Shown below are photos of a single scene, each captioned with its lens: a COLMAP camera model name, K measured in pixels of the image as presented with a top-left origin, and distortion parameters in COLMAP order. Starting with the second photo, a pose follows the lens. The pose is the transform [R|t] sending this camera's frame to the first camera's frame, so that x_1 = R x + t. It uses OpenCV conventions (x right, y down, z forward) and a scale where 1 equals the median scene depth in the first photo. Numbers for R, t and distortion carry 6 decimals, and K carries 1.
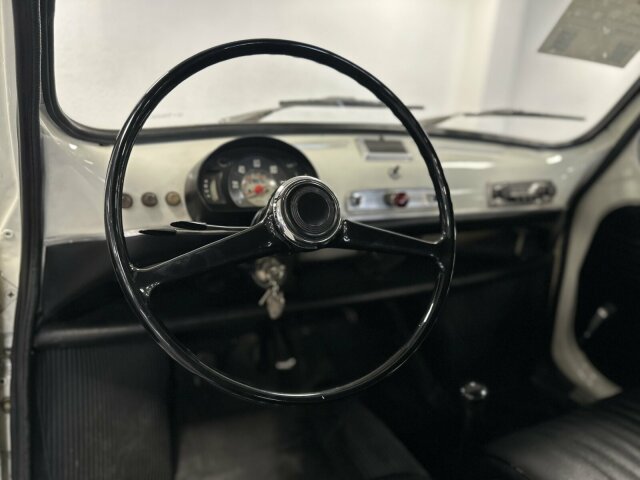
lens RADIAL K [[452.7, 0, 311.0], [0, 452.7, 232.4], [0, 0, 1]] dist [0.034197, -0.002763]
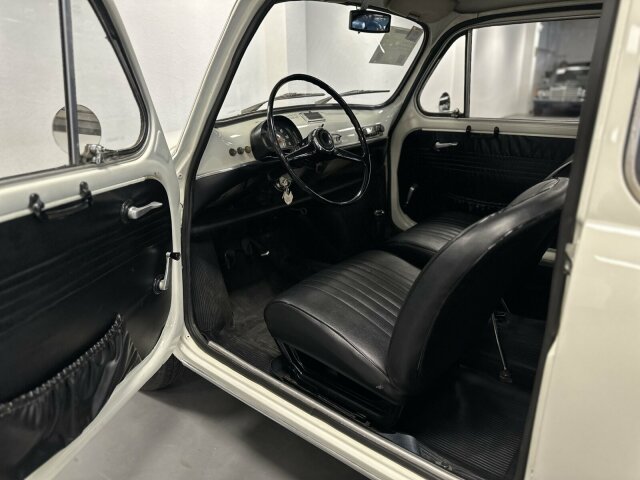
lens RADIAL K [[452.7, 0, 311.0], [0, 452.7, 232.4], [0, 0, 1]] dist [0.034197, -0.002763]
pose [[0.900894, -0.218247, 0.375178, -0.706037], [0.200864, 0.975892, 0.085368, 0.140605], [-0.384765, -0.001548, 0.923013, -0.842589]]
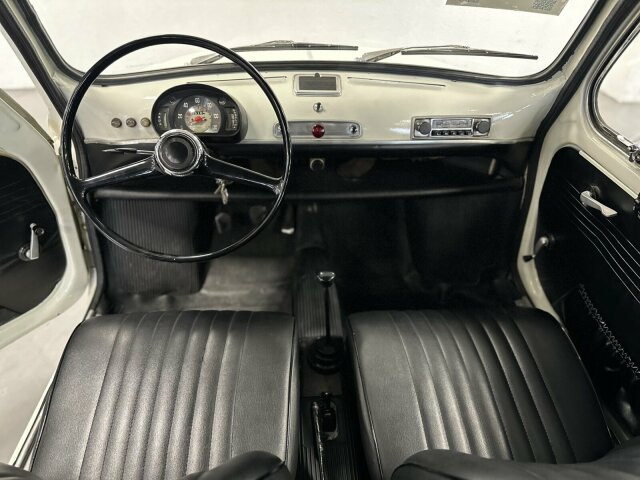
lens RADIAL K [[463.0, 0, 320.0], [0, 463.0, 240.0], [0, 0, 1]] dist [-0.004429, -0.006382]
pose [[0.926337, 0.190443, -0.325010, 0.651733], [-0.068183, 0.933307, 0.352548, -0.231217], [0.370474, -0.304418, 0.877541, -0.219258]]
